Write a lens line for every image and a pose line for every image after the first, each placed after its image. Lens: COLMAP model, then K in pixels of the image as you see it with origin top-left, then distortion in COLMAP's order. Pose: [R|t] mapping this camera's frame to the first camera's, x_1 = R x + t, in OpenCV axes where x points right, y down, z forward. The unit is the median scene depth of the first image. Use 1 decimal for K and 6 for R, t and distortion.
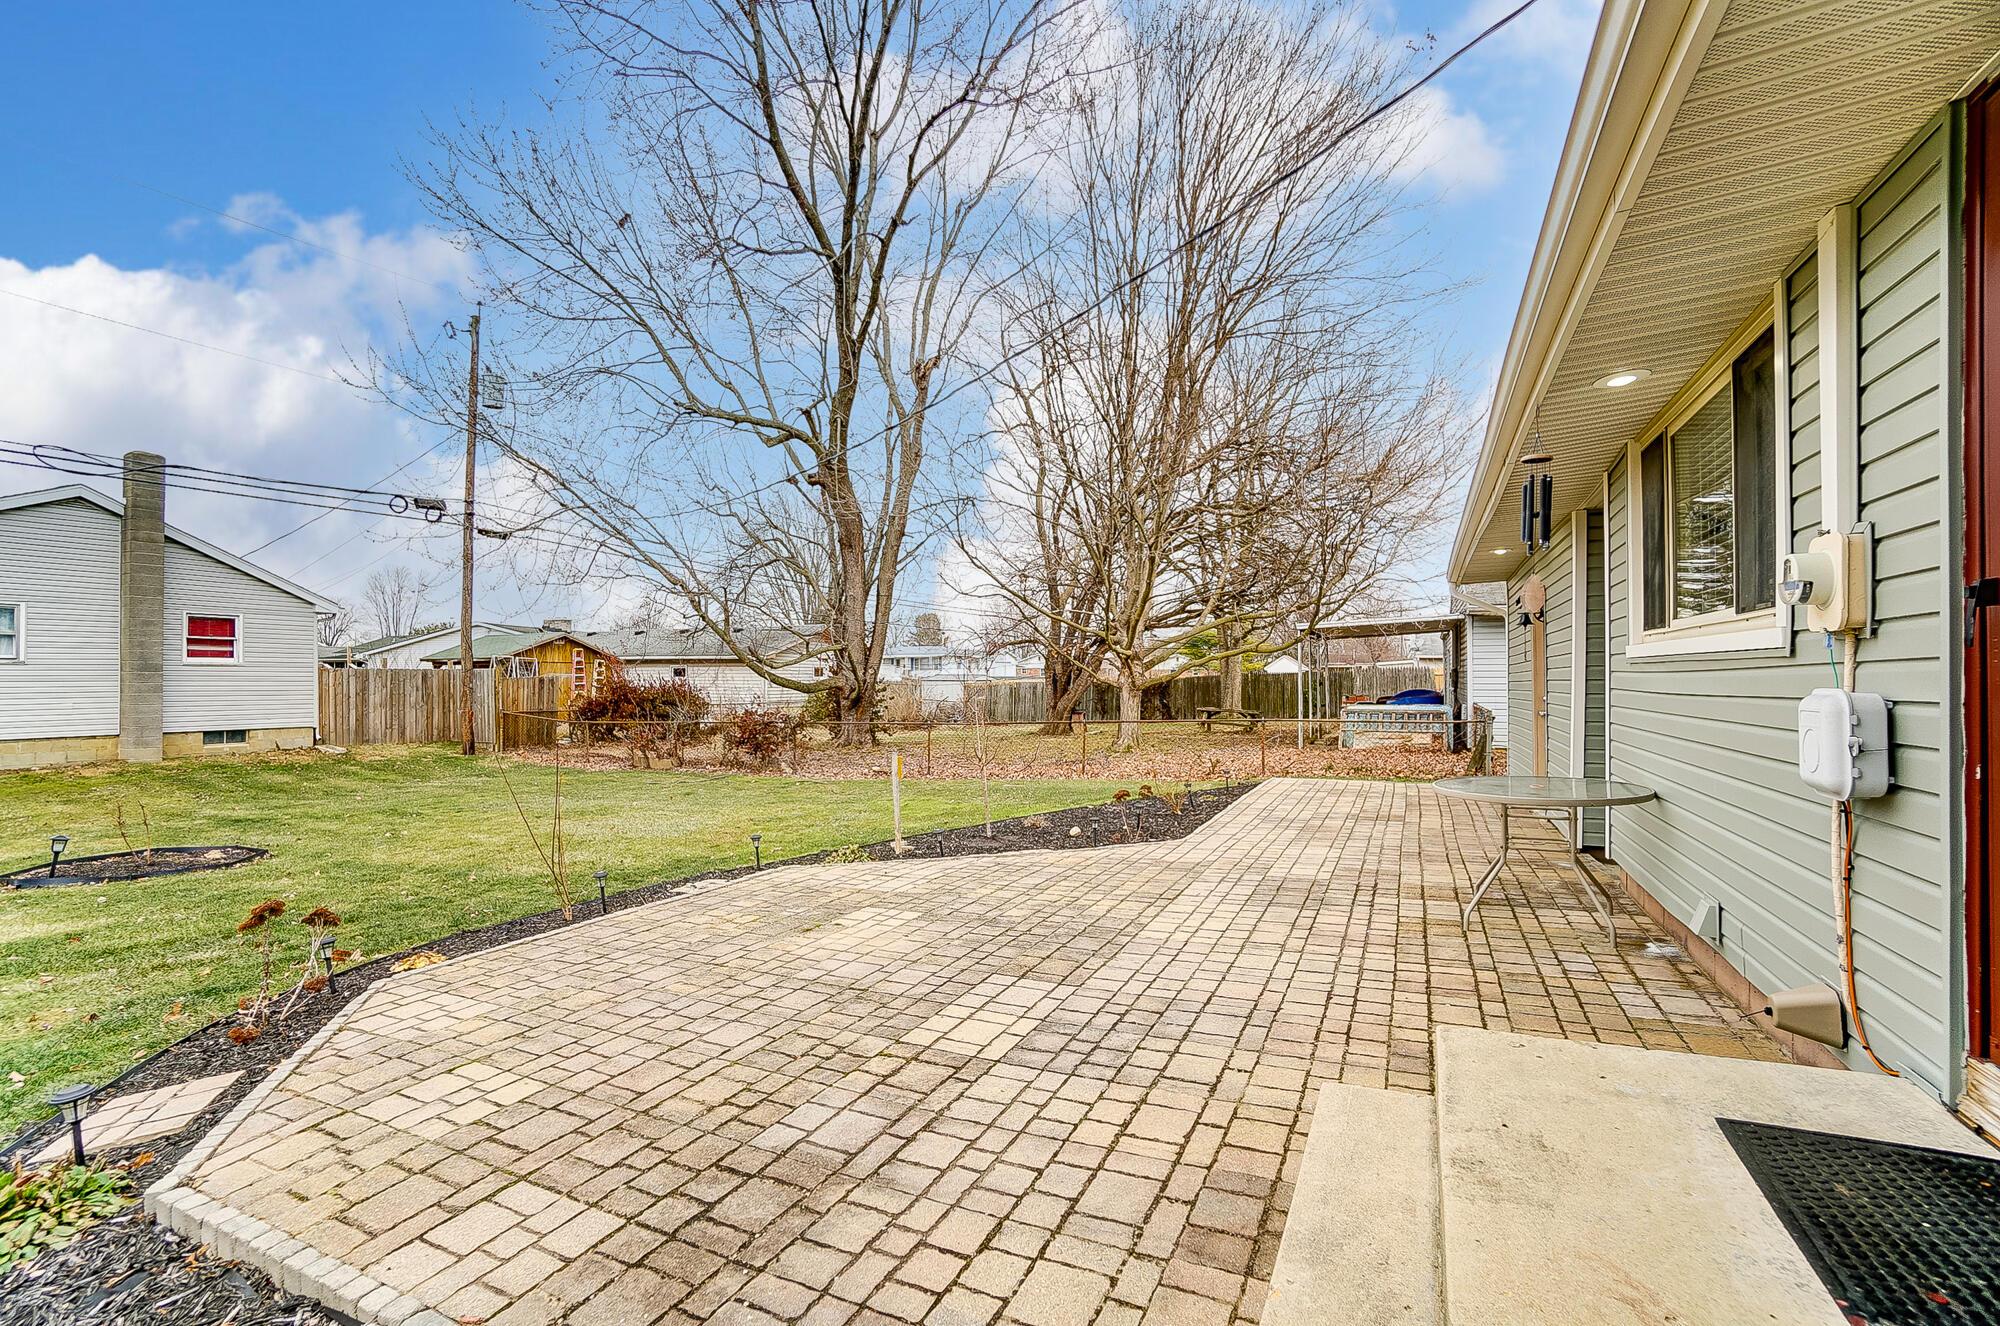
lens RADIAL K [[880.1, 0, 998.3], [0, 880.1, 687.3], [0, 0, 1]] dist [-0.040399, 0.000204]
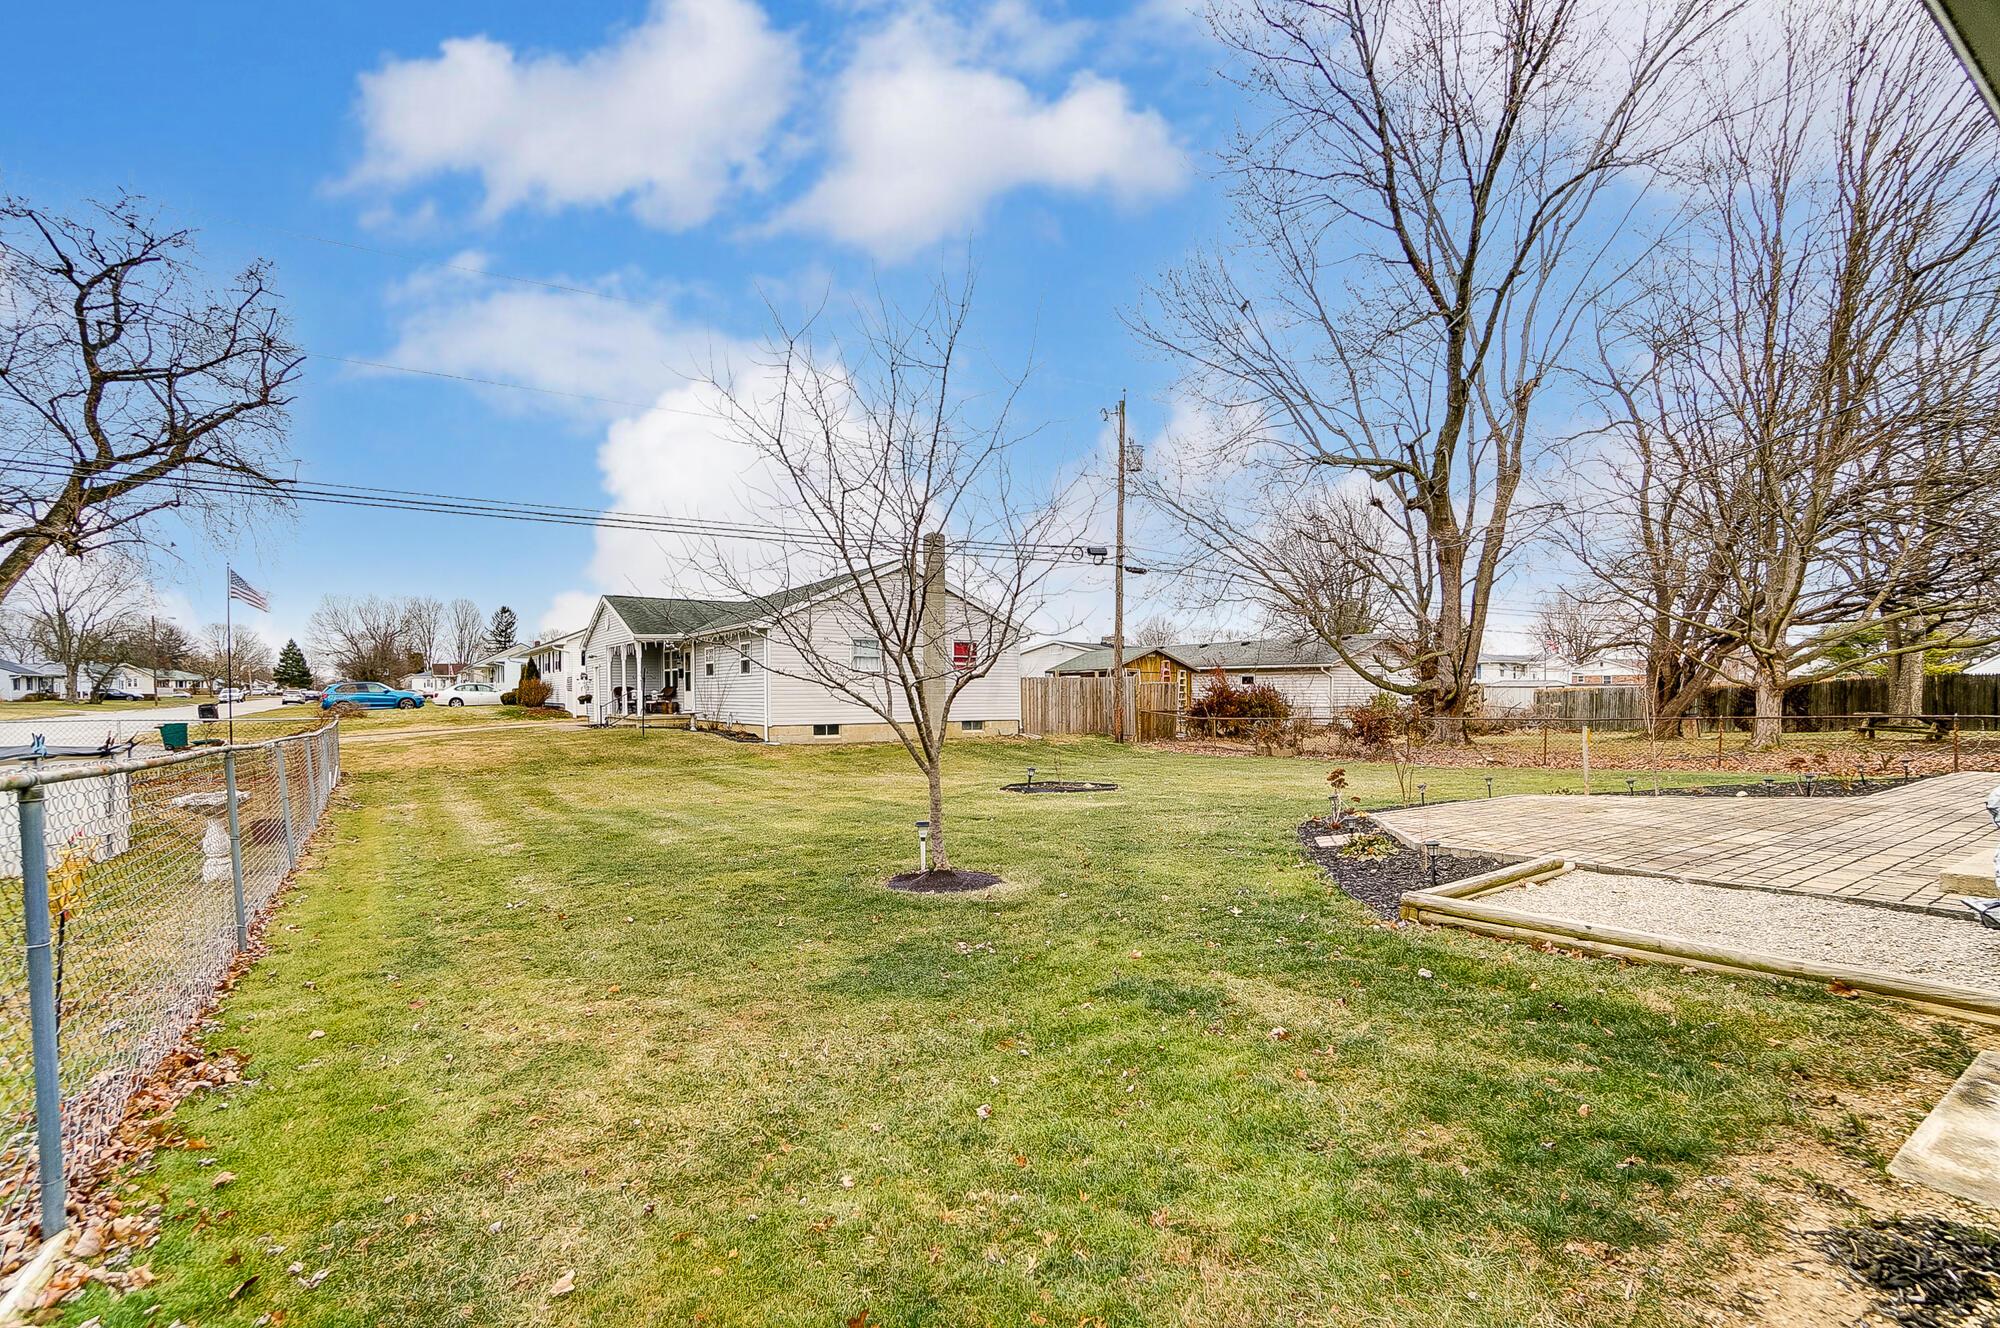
lens RADIAL K [[912.5, 0, 1001.9], [0, 912.5, 711.1], [0, 0, 1]] dist [-0.054139, 0.023701]
pose [[0.860797, 0.006573, -0.508906, -0.072416], [-0.000242, 0.999922, 0.012505, 0.012812], [0.508948, -0.010640, 0.860731, -0.254028]]
